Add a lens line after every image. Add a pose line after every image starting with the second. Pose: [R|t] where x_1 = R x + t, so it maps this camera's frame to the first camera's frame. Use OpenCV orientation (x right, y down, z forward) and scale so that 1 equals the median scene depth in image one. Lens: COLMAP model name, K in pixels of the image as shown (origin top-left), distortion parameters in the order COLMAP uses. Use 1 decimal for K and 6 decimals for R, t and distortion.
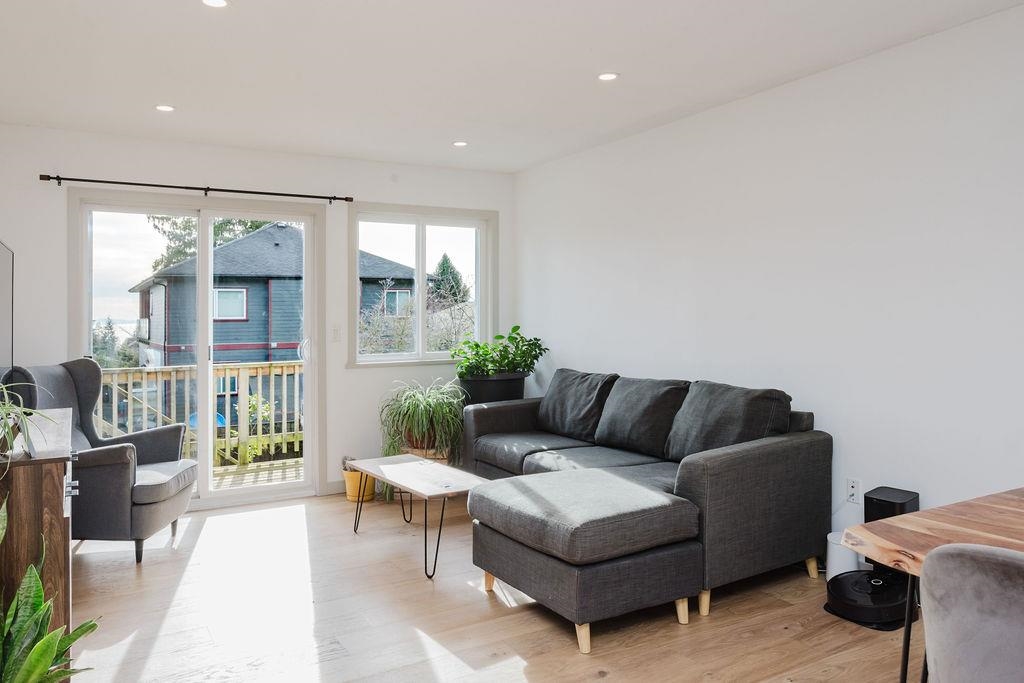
lens RADIAL K [[781.6, 0, 512.0], [0, 781.6, 341.5], [0, 0, 1]] dist [-0.000569, 0.005068]
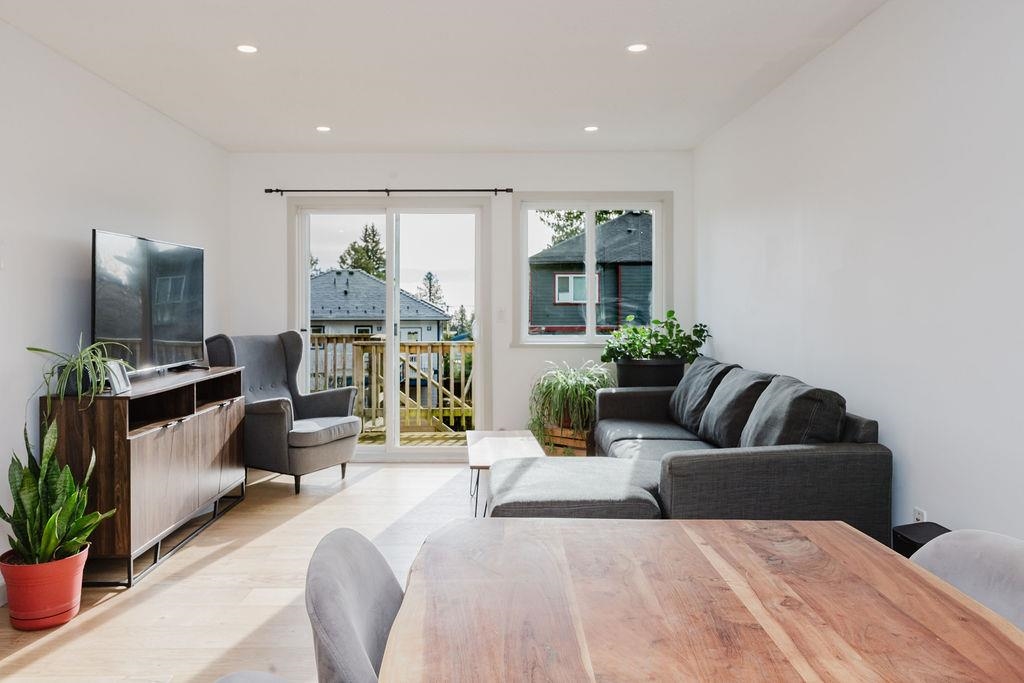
lens RADIAL K [[792.3, 0, 512.0], [0, 792.3, 321.2], [0, 0, 1]] dist [0.002467, 0.002771]
pose [[0.849963, 0.021555, -0.526402, 0.400670], [-0.025590, 0.999672, -0.000385, -0.001751], [0.526221, 0.013798, 0.850236, 0.082503]]
